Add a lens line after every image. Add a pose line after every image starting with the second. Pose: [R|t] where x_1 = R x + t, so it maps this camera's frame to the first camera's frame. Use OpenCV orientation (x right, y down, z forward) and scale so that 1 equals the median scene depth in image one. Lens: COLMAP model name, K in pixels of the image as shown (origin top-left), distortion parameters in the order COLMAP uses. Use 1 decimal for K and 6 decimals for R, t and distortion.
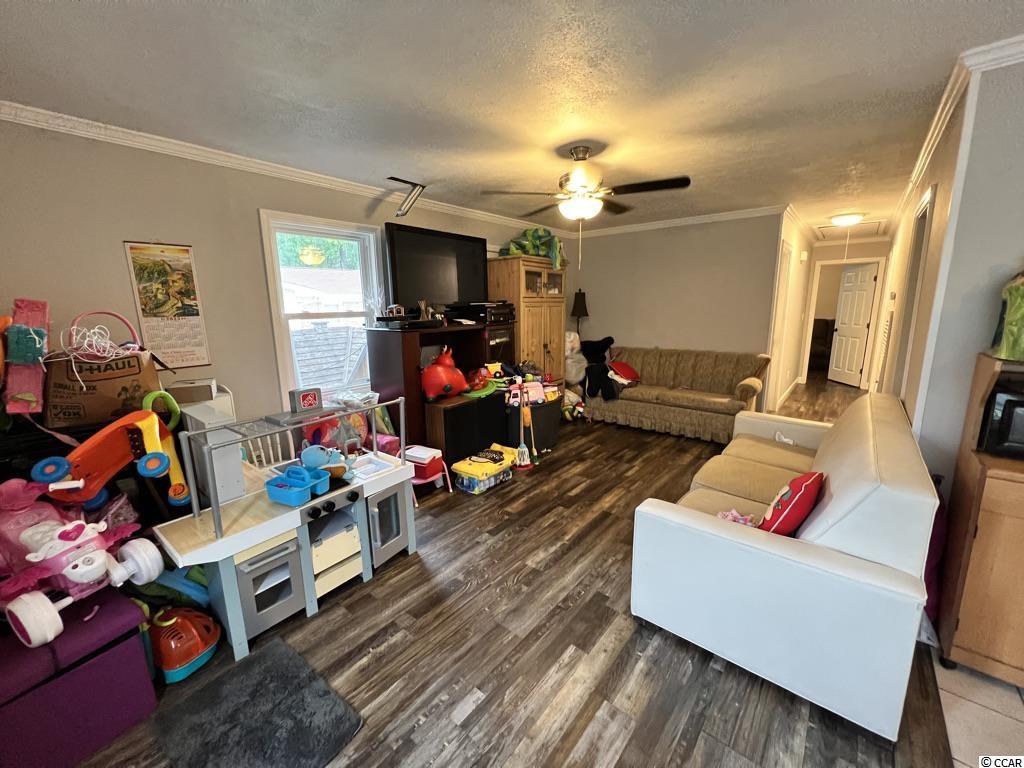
lens RADIAL K [[409.3, 0, 512.0], [0, 409.3, 384.0], [0, 0, 1]] dist [0.001250, 0.000129]
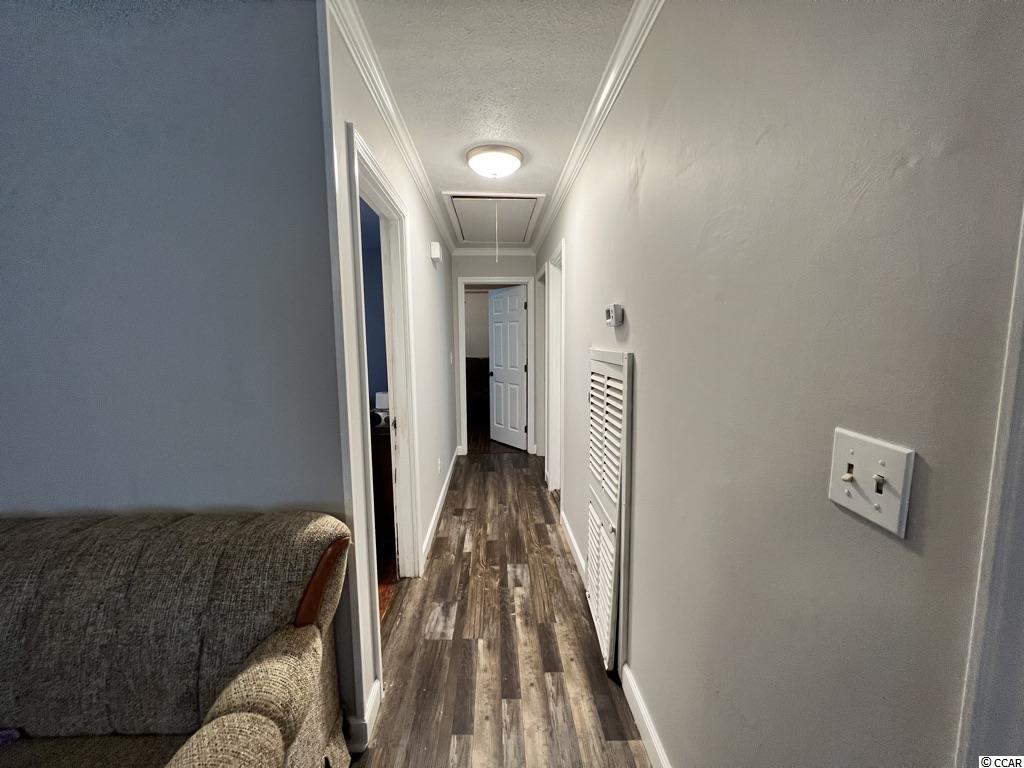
lens RADIAL K [[409.3, 0, 512.0], [0, 409.3, 384.0], [0, 0, 1]] dist [0.001250, 0.000129]
pose [[0.738856, -0.068272, 0.670396, 0.349369], [0.126782, 0.991172, -0.038789, -0.087937], [-0.661830, 0.113654, 0.740989, 0.467694]]
